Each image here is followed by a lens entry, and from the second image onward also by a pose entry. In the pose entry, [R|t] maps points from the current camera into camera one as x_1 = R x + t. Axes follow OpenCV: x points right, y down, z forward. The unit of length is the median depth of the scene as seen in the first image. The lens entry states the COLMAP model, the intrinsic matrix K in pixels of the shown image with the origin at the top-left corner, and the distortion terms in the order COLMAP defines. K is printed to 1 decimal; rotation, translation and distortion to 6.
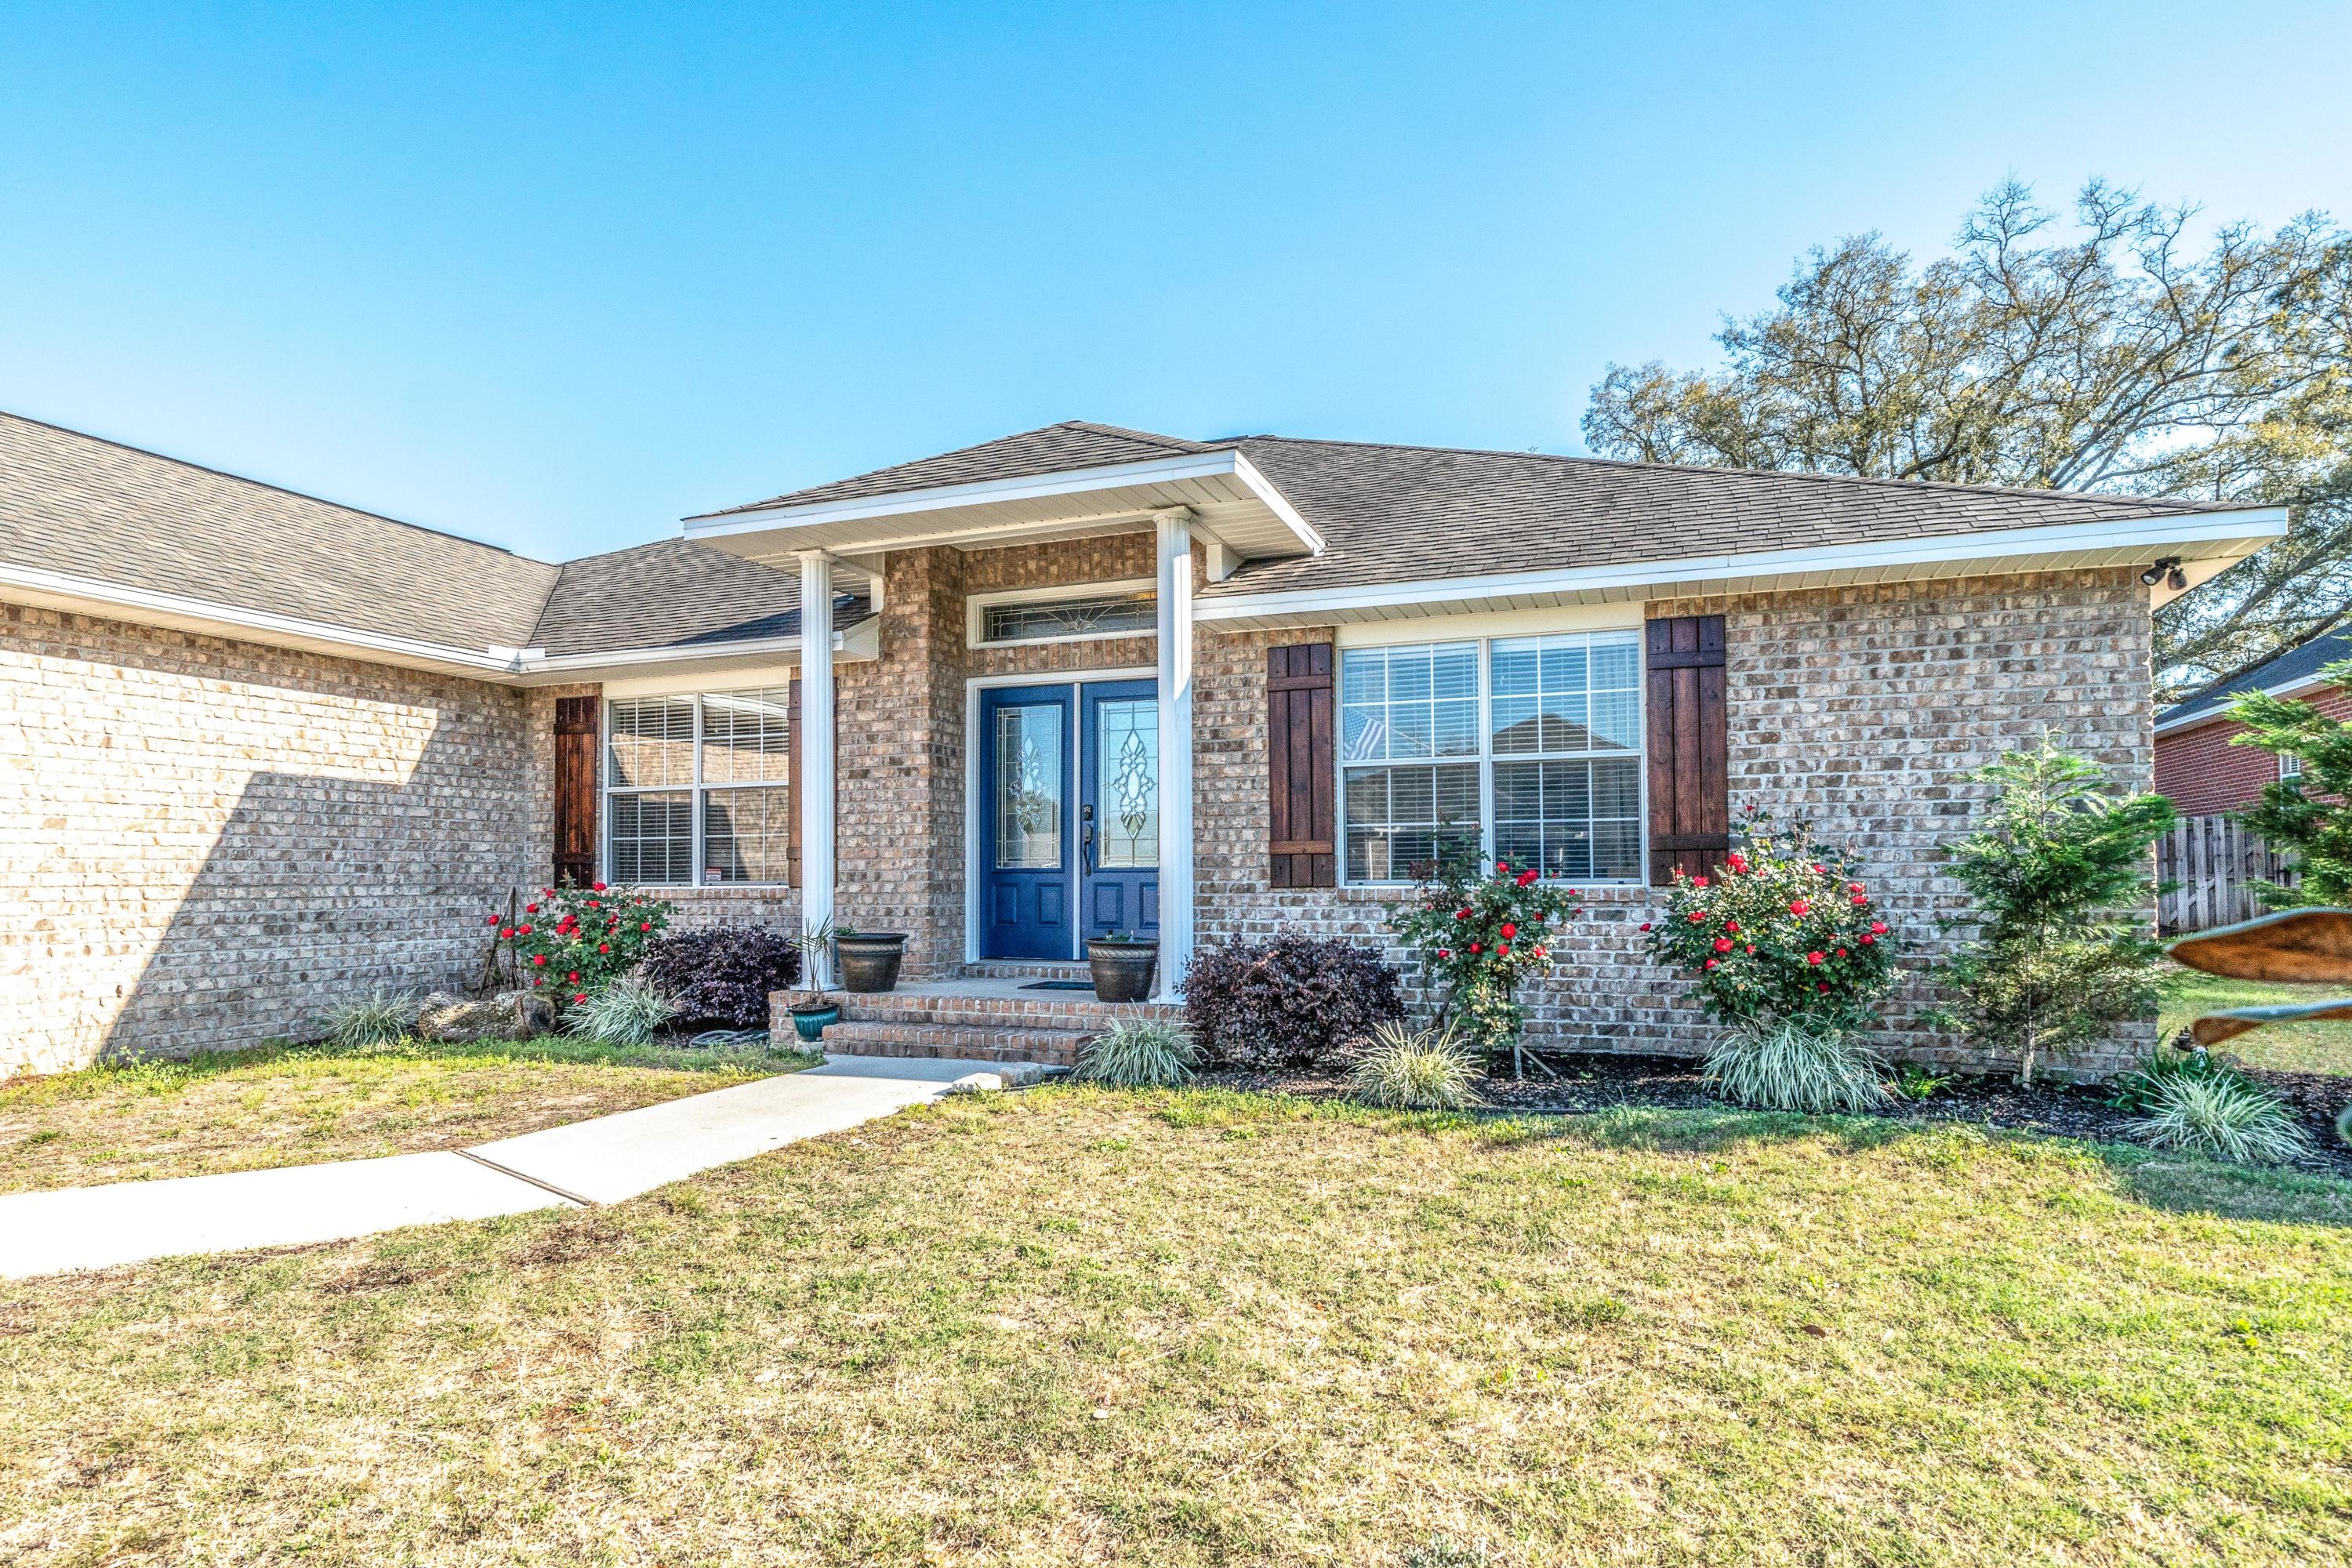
lens RADIAL K [[1278.2, 0, 1179.8], [0, 1278.2, 844.3], [0, 0, 1]] dist [-0.002292, 0.000088]
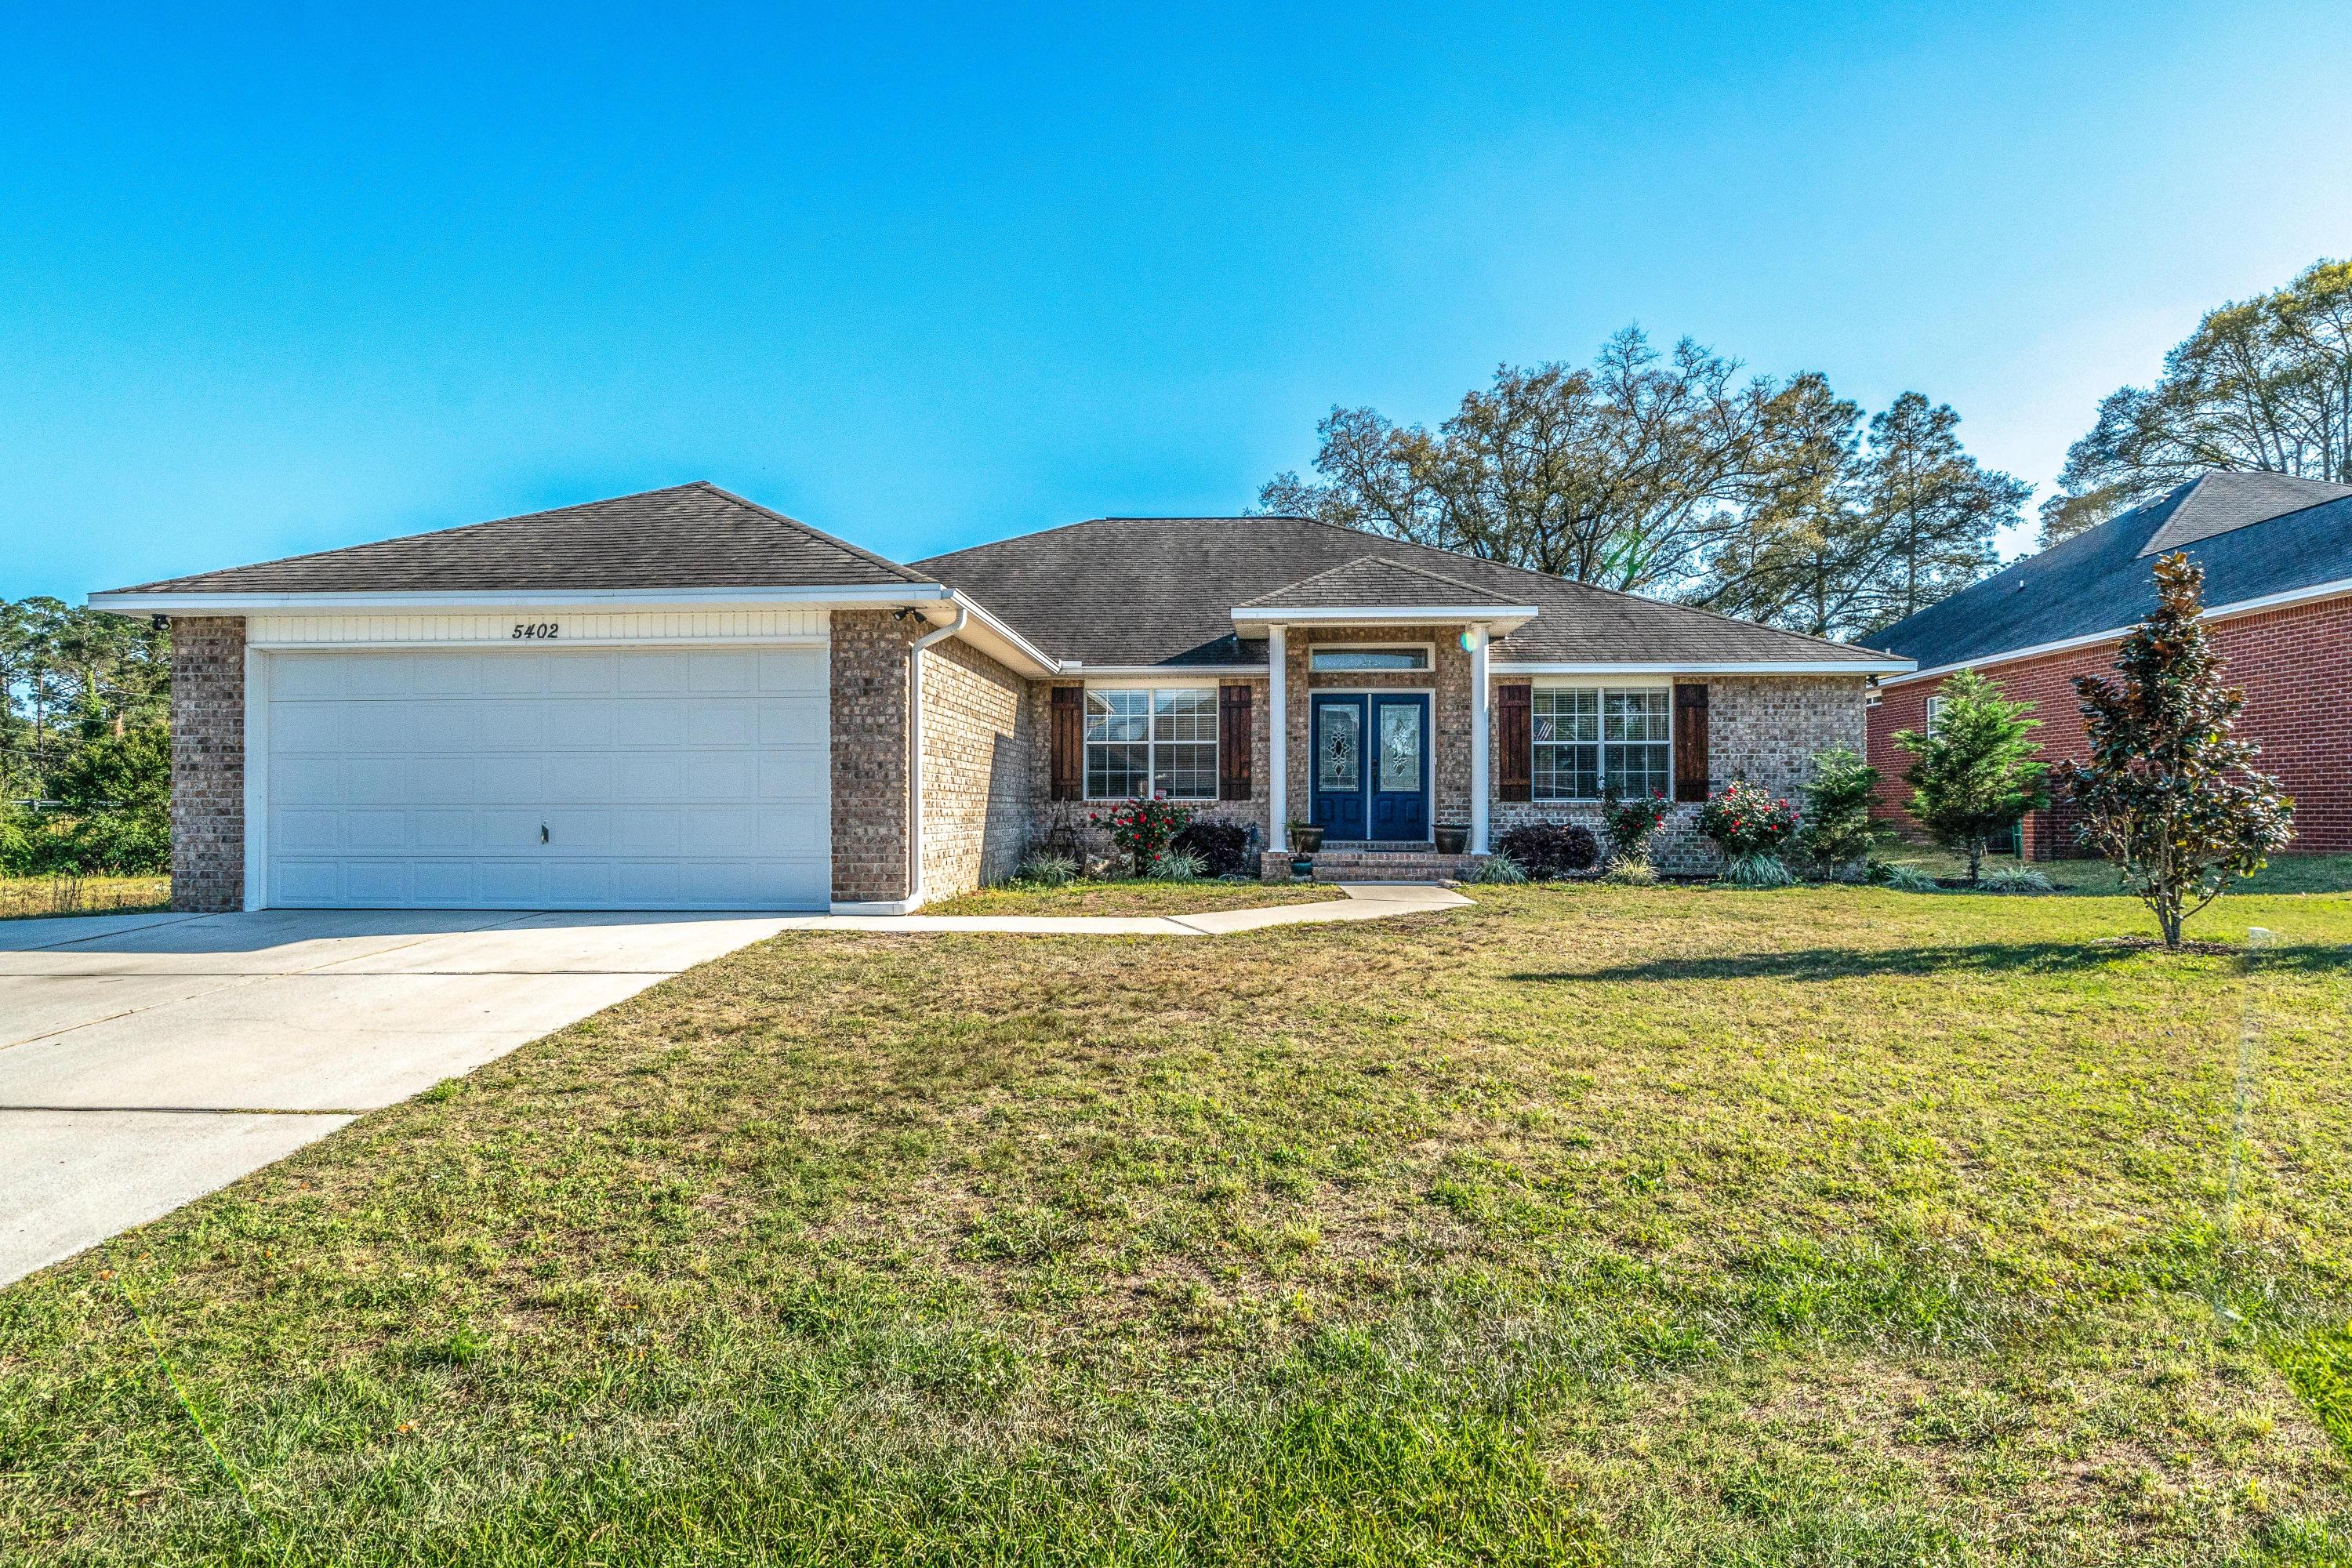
lens RADIAL K [[1282.8, 0, 1127.3], [0, 1282.8, 789.6], [0, 0, 1]] dist [0.003265, 0.000133]
pose [[0.957131, 0.013076, 0.289361, -1.095750], [-0.015281, 0.999869, 0.005362, 0.012839], [-0.289253, -0.009554, 0.957205, -0.809481]]
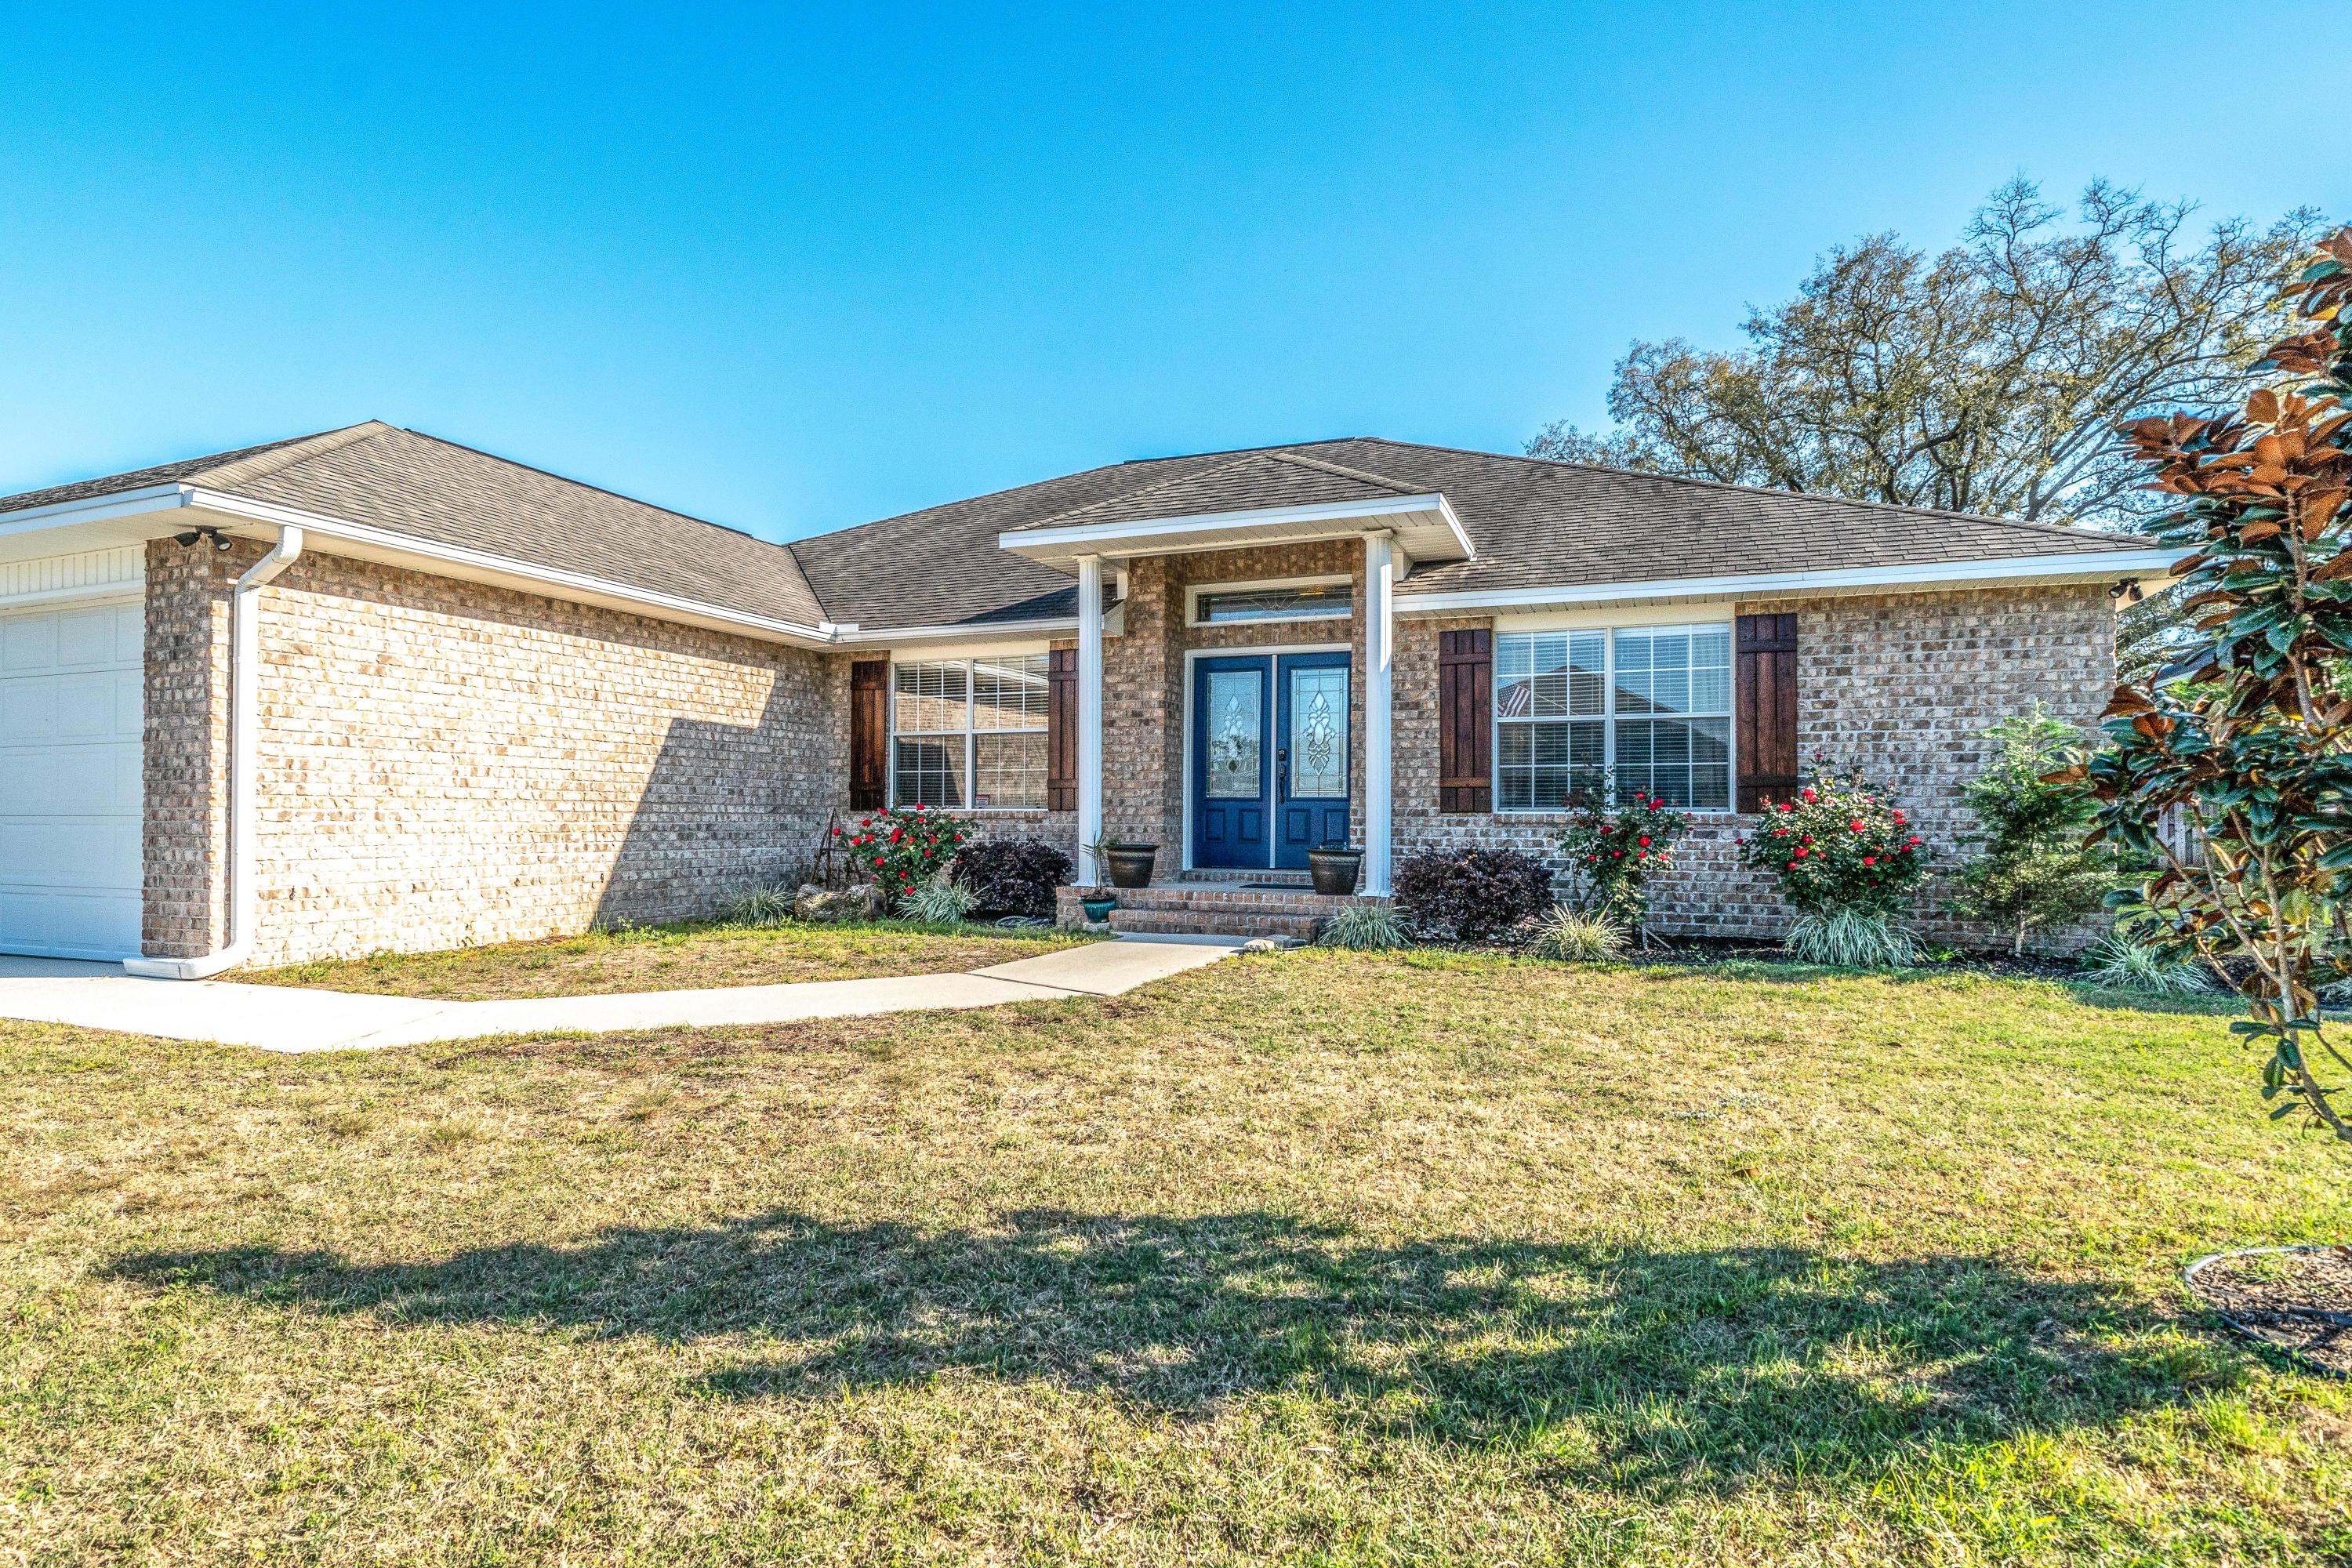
lens RADIAL K [[1249.4, 0, 1139.1], [0, 1249.4, 798.4], [0, 0, 1]] dist [-0.000050, -0.001201]
pose [[0.999459, 0.010785, -0.031063, -0.199005], [-0.010500, 0.999901, 0.009322, 0.010232], [0.031161, -0.008991, 0.999474, -0.304564]]
